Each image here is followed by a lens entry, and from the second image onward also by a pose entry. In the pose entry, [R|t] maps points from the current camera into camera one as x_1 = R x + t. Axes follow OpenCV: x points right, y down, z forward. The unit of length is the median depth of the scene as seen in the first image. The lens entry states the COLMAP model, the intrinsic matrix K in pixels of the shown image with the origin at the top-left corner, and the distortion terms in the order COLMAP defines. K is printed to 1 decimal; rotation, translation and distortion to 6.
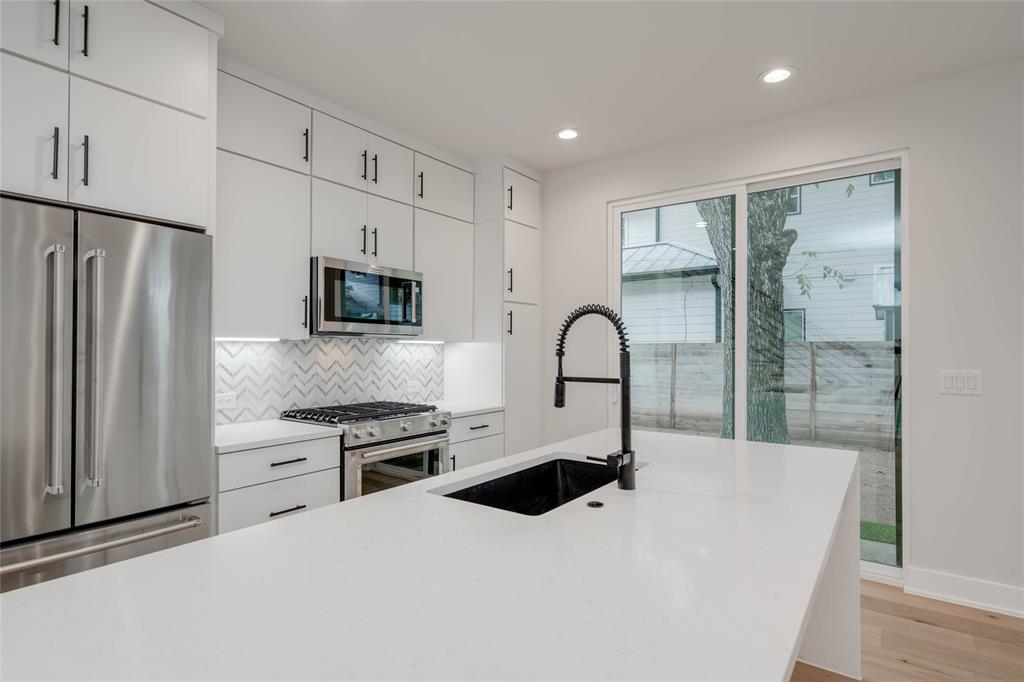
lens RADIAL K [[513.3, 0, 512.0], [0, 513.3, 341.0], [0, 0, 1]] dist [0.000161, 0.000046]
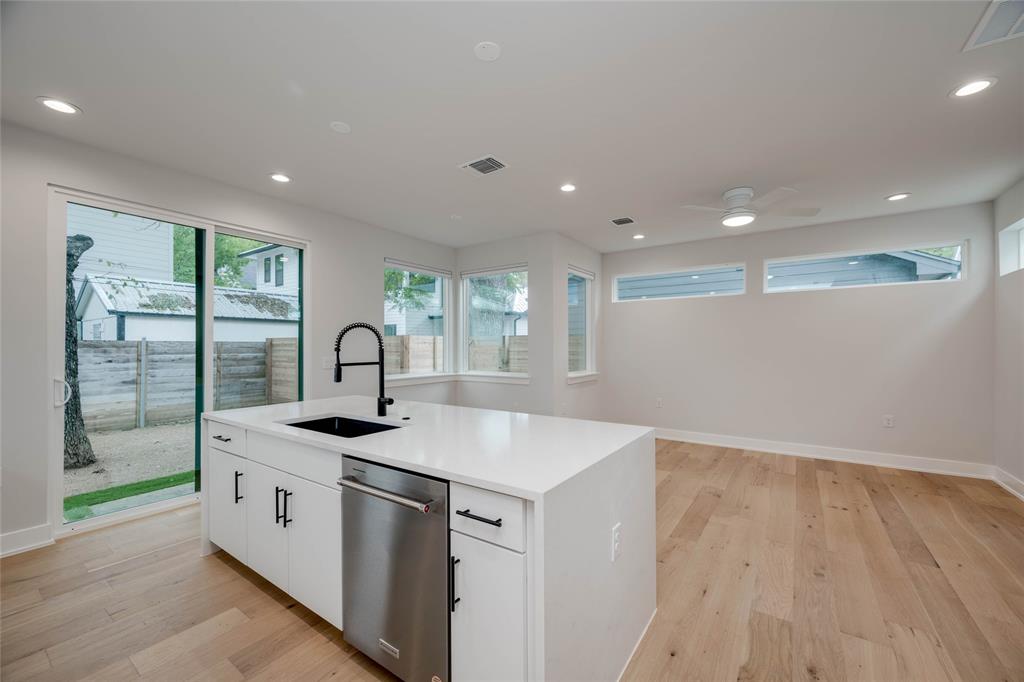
lens RADIAL K [[408.9, 0, 513.7], [0, 408.9, 344.8], [0, 0, 1]] dist [-0.000841, -0.000116]
pose [[-0.027411, 0.003932, 0.999617, -0.663379], [-0.014053, 0.999892, -0.004318, 0.002977], [-0.999525, -0.014166, -0.027353, 0.246591]]
